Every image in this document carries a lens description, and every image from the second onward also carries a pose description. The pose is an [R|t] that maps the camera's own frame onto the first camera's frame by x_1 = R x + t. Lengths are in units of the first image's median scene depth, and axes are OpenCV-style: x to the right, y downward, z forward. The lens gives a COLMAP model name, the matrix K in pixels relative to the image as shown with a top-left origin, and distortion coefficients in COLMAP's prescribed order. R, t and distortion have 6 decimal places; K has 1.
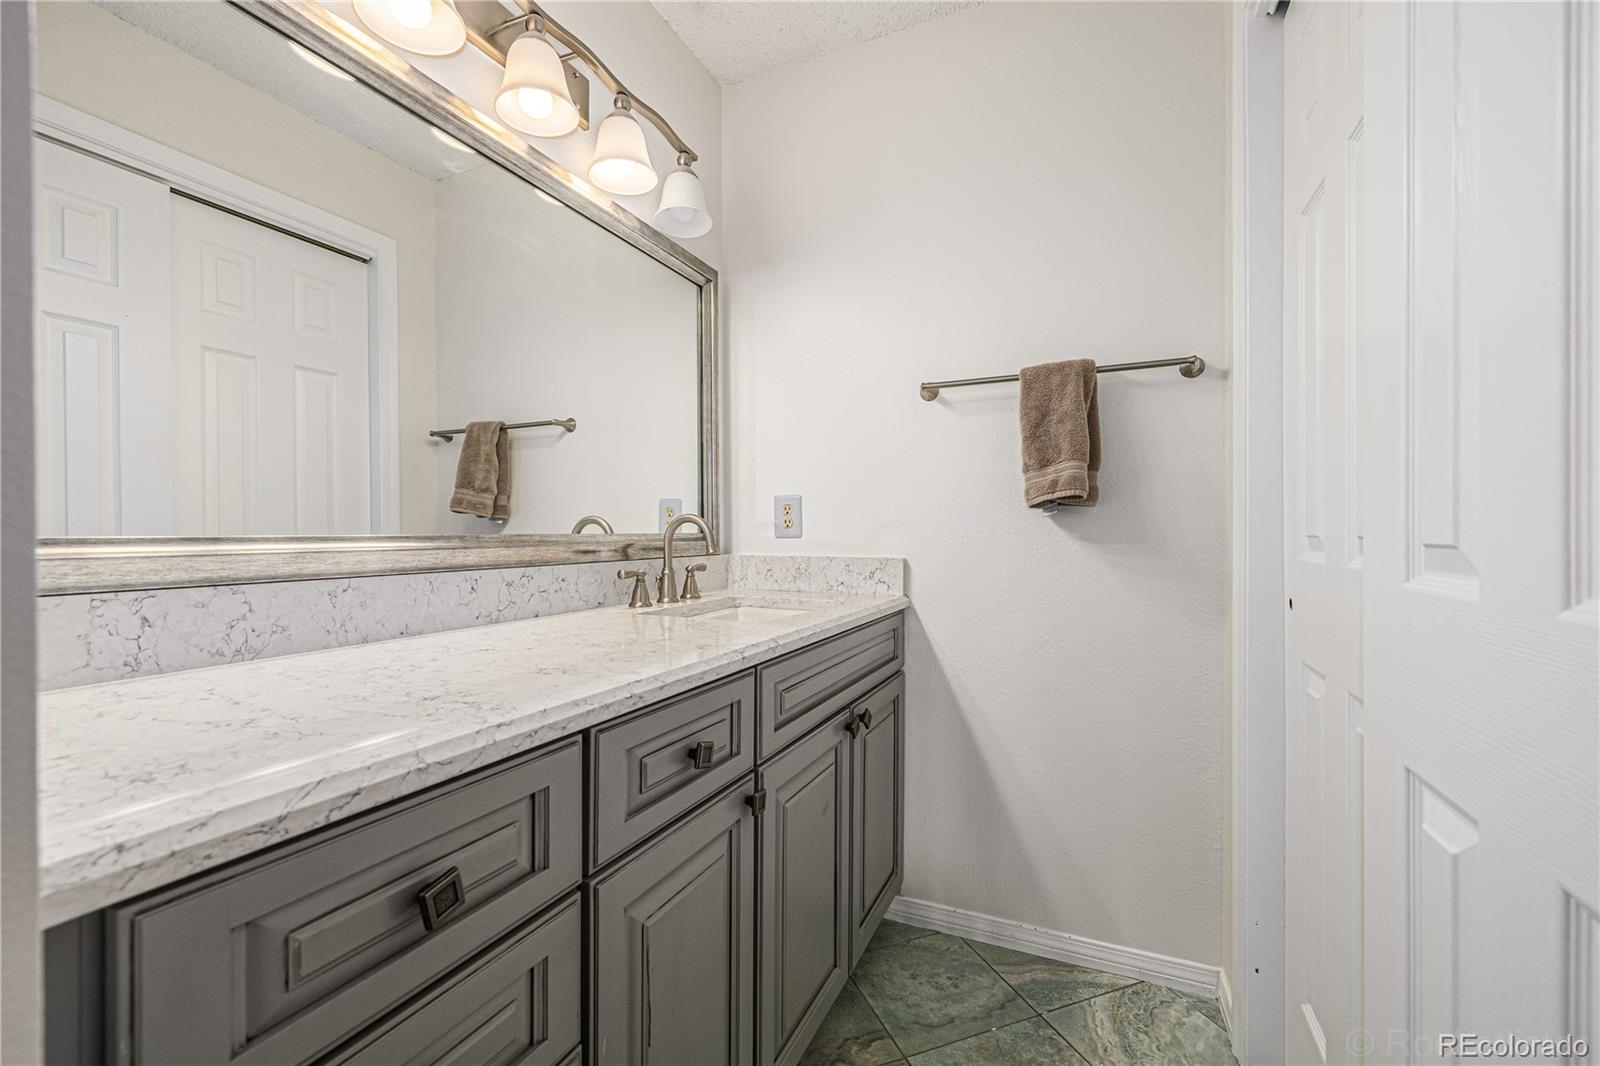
lens RADIAL K [[671.6, 0, 800.5], [0, 671.6, 533.4], [0, 0, 1]] dist [0.004759, -0.000269]
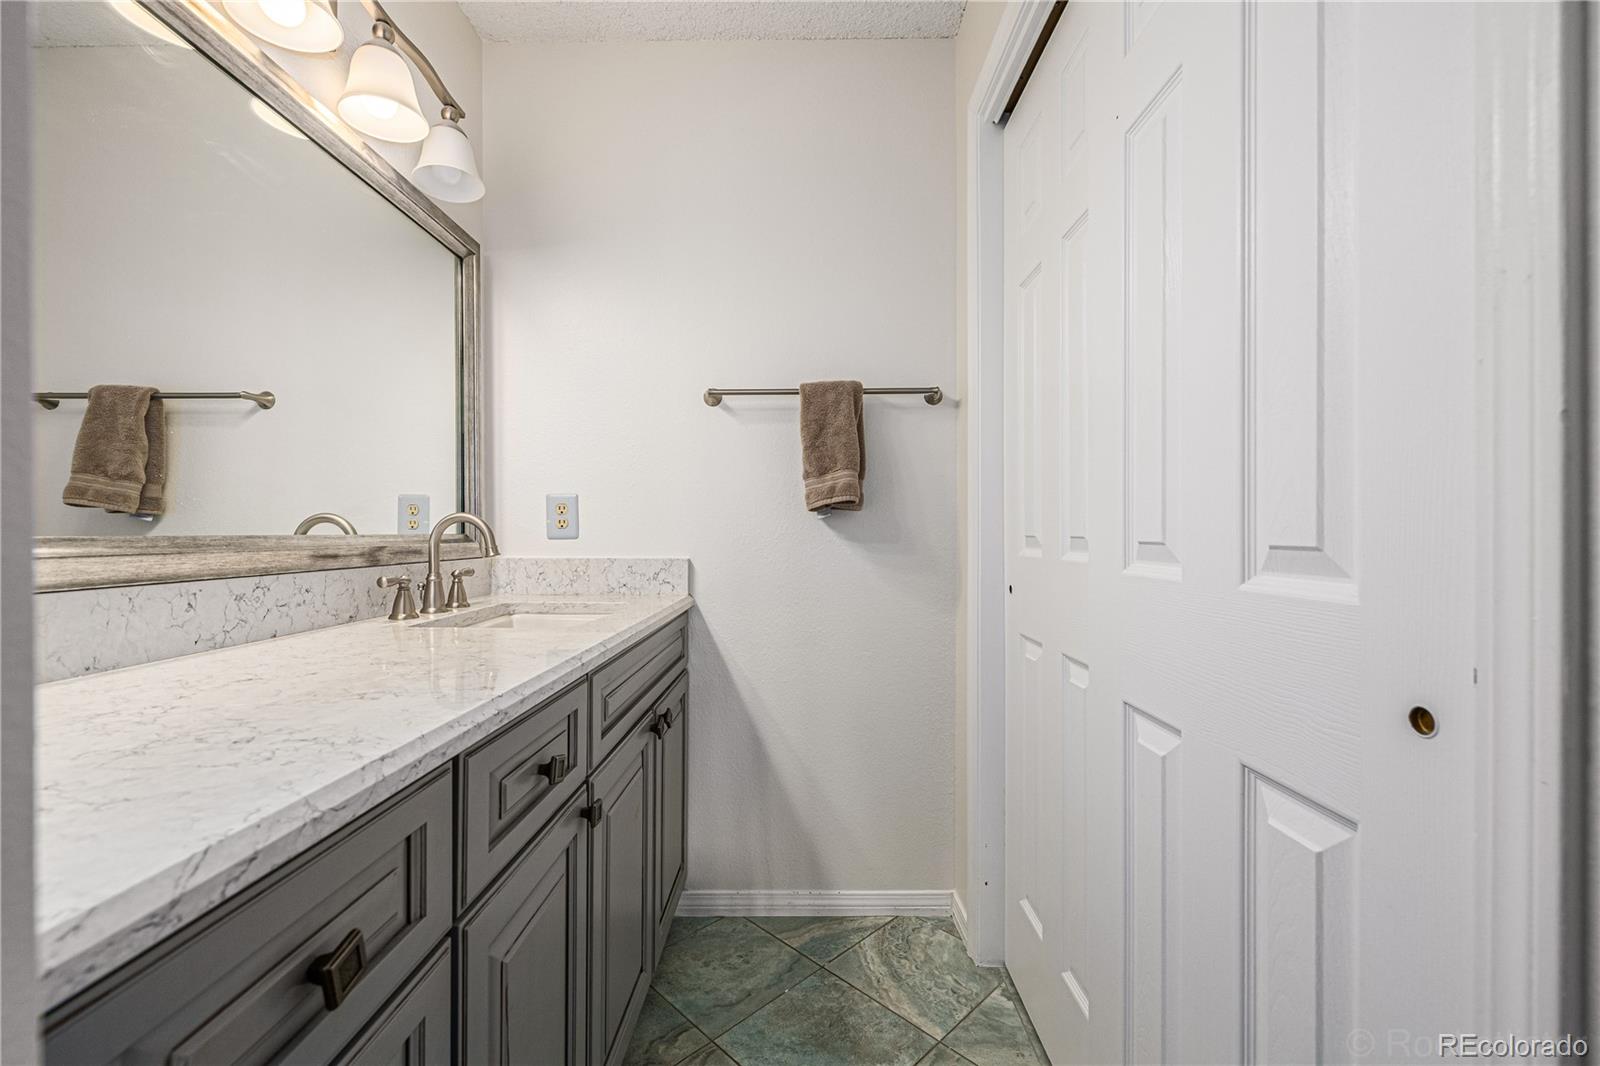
lens RADIAL K [[671.6, 0, 799.1], [0, 671.6, 533.7], [0, 0, 1]] dist [0.004759, -0.000269]
pose [[0.913708, 0.000273, 0.406371, -0.134255], [-0.000073, 1.000000, -0.000508, -0.000322], [-0.406371, 0.000434, 0.913708, -0.000028]]
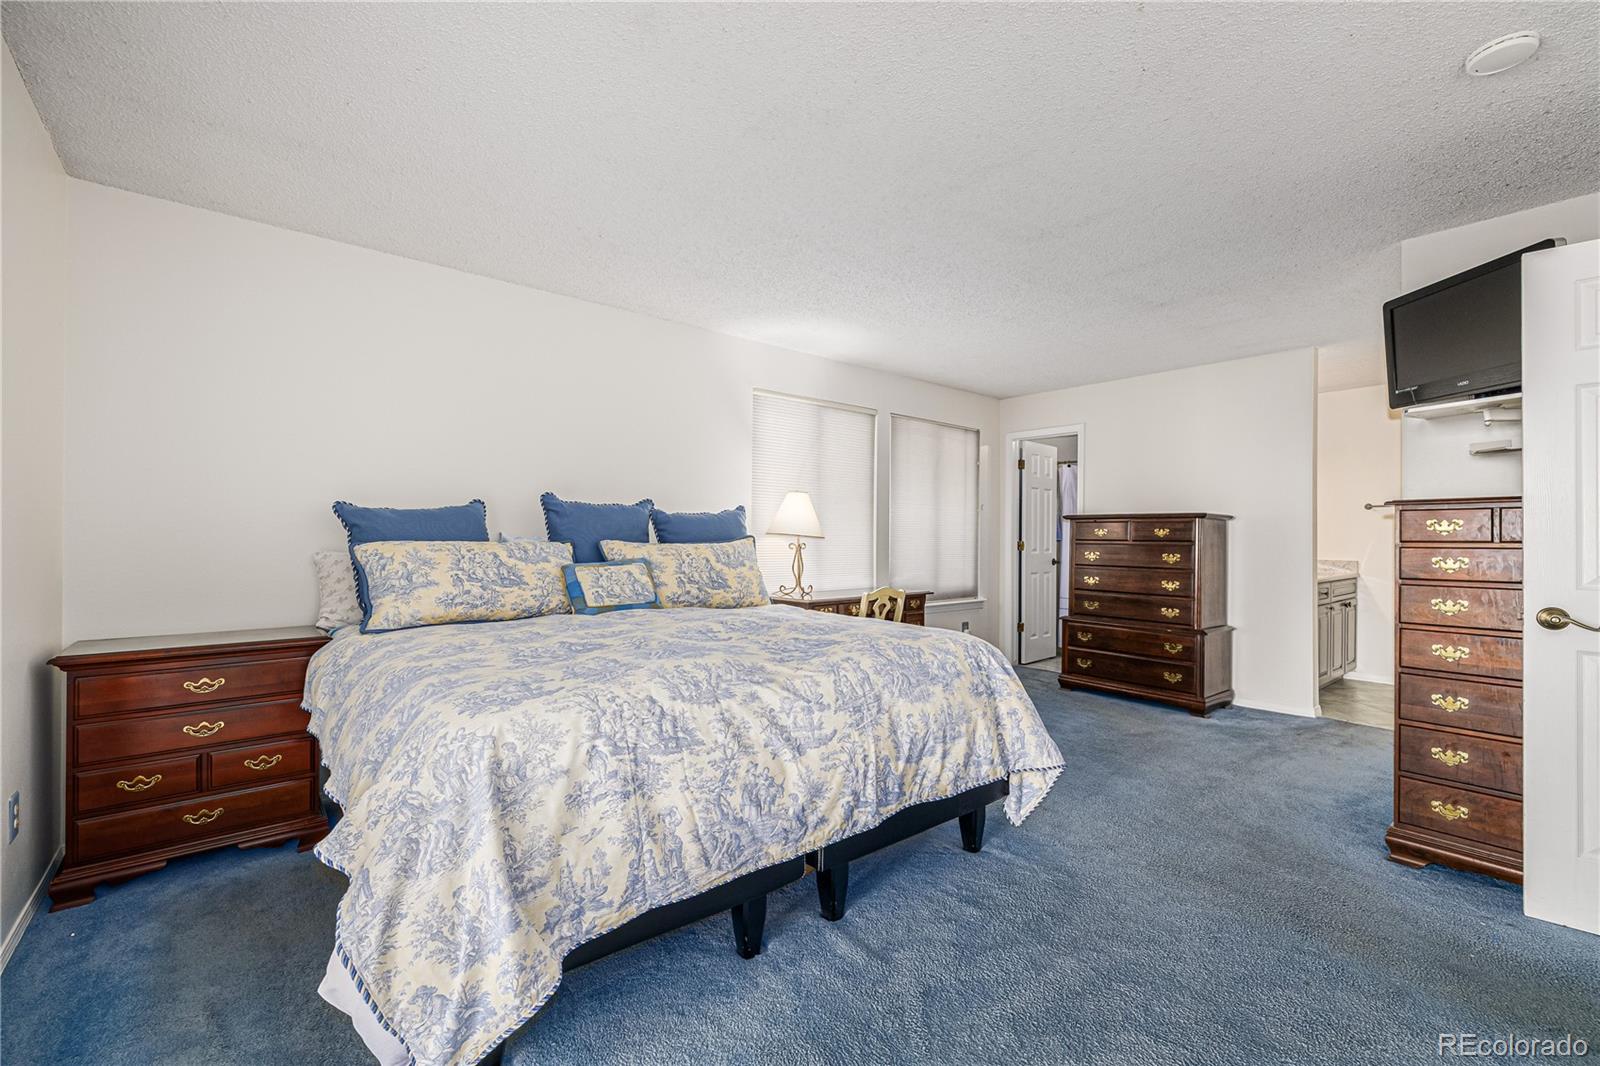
lens RADIAL K [[671.6, 0, 800.6], [0, 671.6, 533.4], [0, 0, 1]] dist [0.004759, -0.000269]
pose [[0.905717, 0.002943, -0.423872, -1.054222], [-0.003983, 0.999991, -0.001568, -0.094412], [0.423863, 0.003108, 0.905721, -3.569809]]
